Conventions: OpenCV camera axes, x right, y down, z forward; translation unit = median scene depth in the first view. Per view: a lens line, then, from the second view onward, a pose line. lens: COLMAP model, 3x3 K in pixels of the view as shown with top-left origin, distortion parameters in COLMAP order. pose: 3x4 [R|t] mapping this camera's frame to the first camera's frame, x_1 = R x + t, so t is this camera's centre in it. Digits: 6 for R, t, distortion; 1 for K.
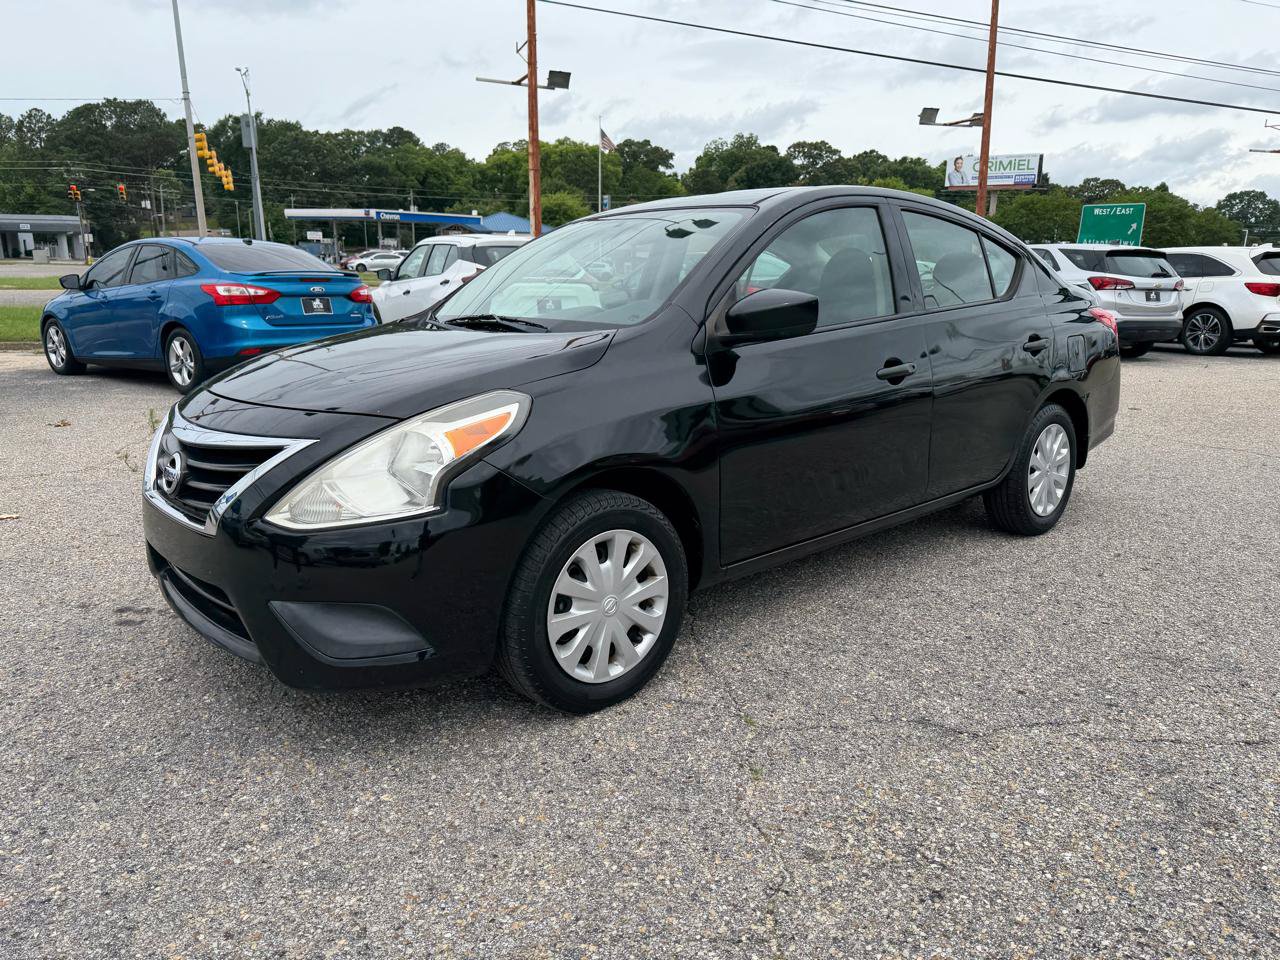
lens RADIAL K [[900.8, 0, 637.9], [0, 900.8, 482.3], [0, 0, 1]] dist [0.034005, -0.046514]
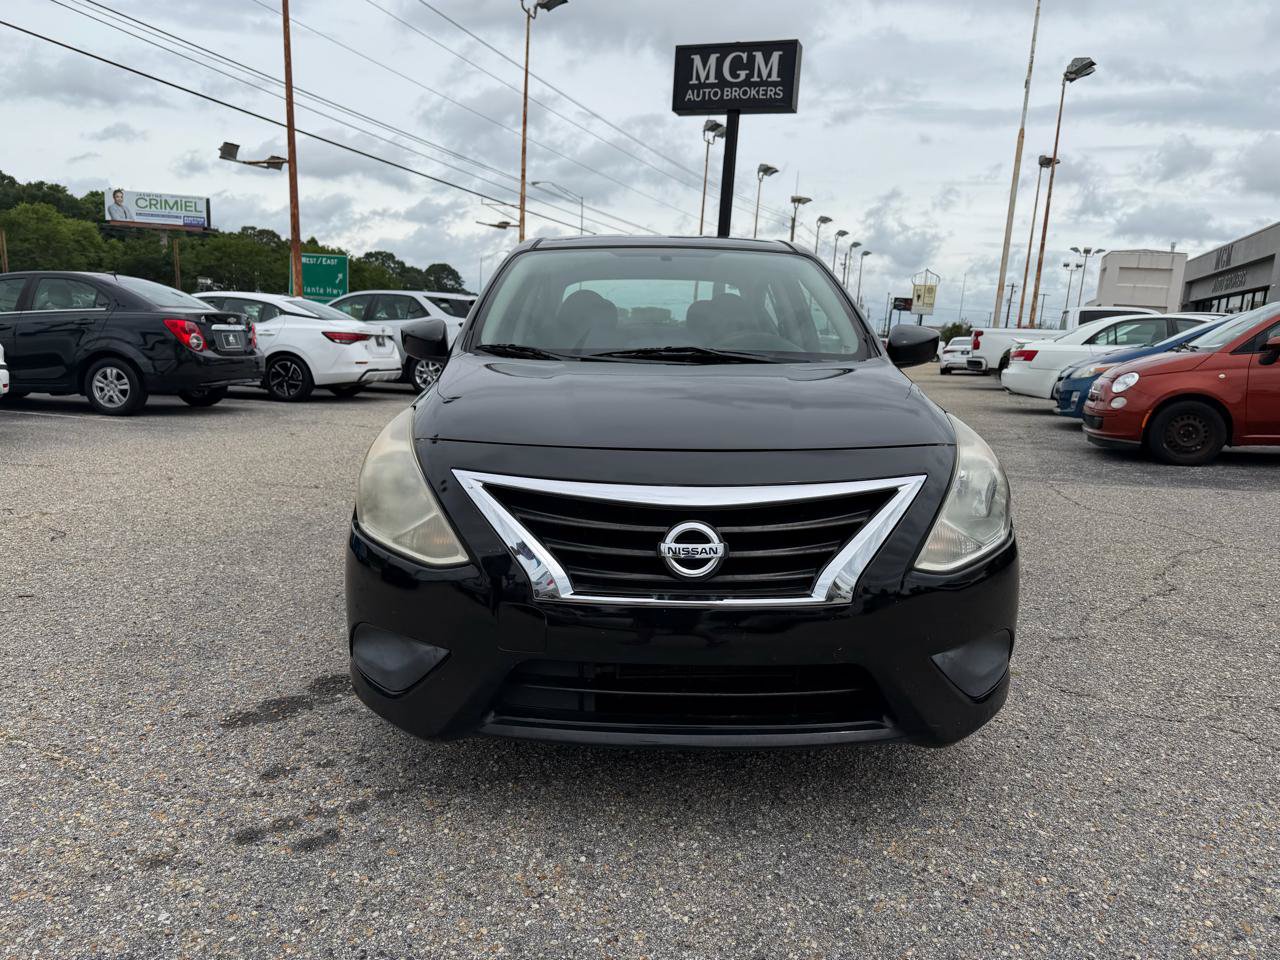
lens RADIAL K [[901.4, 0, 636.8], [0, 901.4, 478.9], [0, 0, 1]] dist [0.029966, -0.039663]
pose [[0.659015, -0.105656, 0.744672, -0.176126], [0.142184, 0.989733, 0.014598, -0.013931], [-0.738569, 0.096260, 0.667271, 0.084024]]
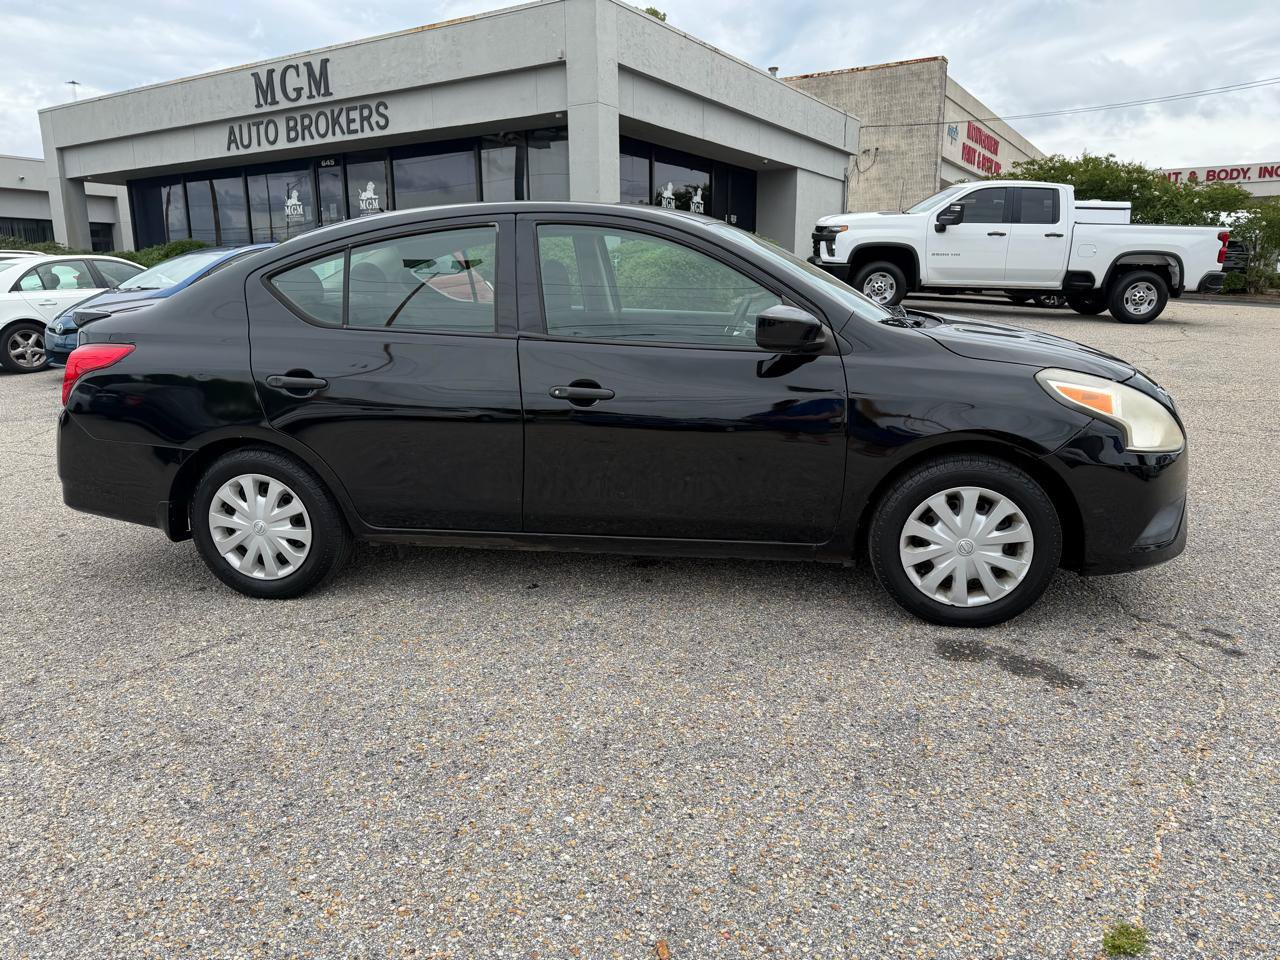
lens RADIAL K [[887.9, 0, 646.5], [0, 887.9, 481.4], [0, 0, 1]] dist [0.051830, -0.070838]
pose [[-0.626049, -0.173914, 0.760142, -0.182012], [0.198271, 0.907272, 0.370871, -0.097285], [-0.754156, 0.382898, -0.533515, 0.395840]]
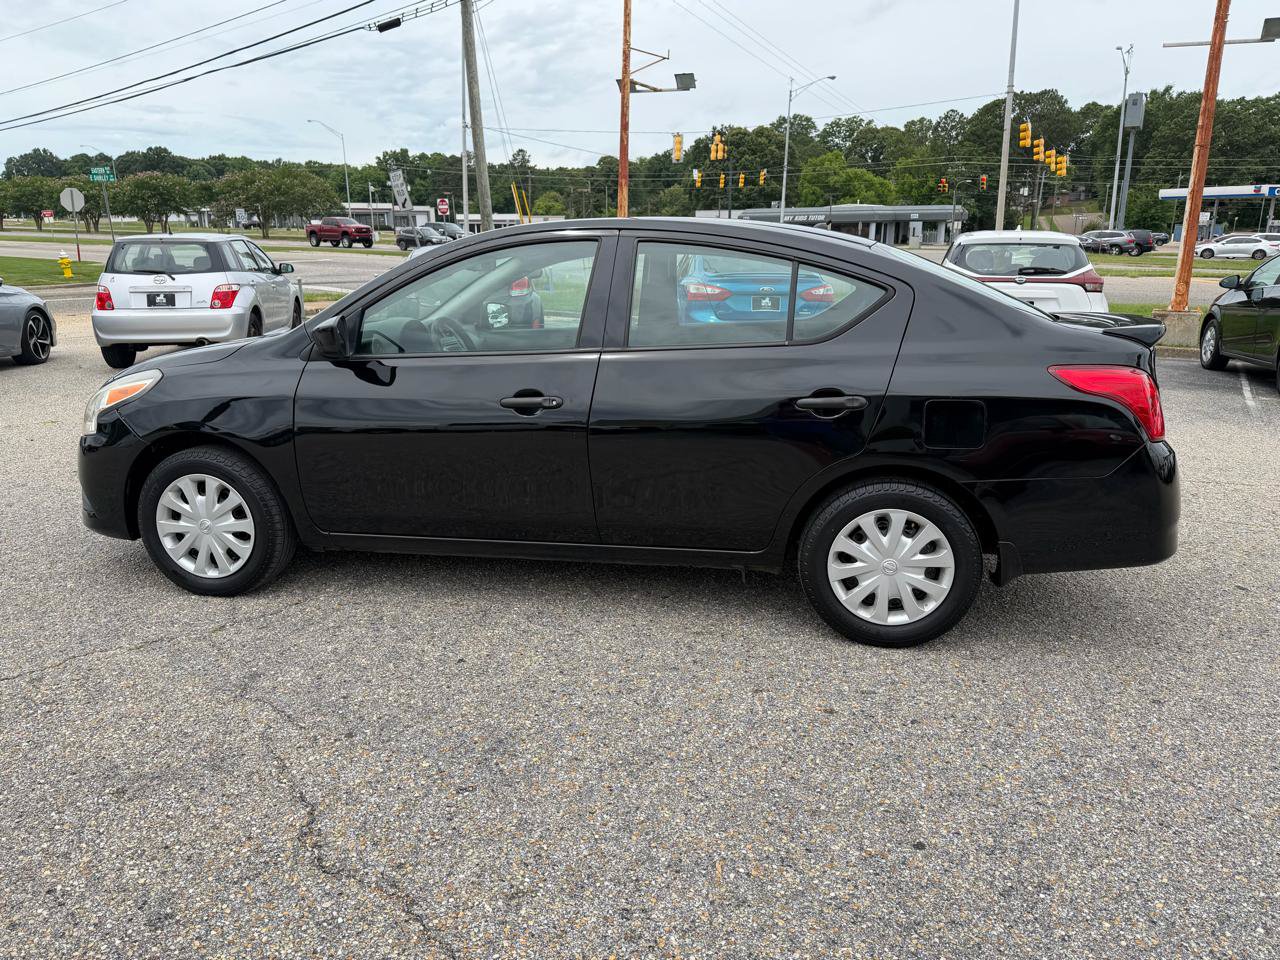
lens RADIAL K [[900.8, 0, 637.9], [0, 900.8, 482.3], [0, 0, 1]] dist [0.034005, -0.046514]
pose [[0.623254, 0.194746, -0.757383, 0.242883], [-0.181487, 0.978074, 0.102147, -0.034031], [0.760669, 0.073792, 0.644932, 0.092785]]
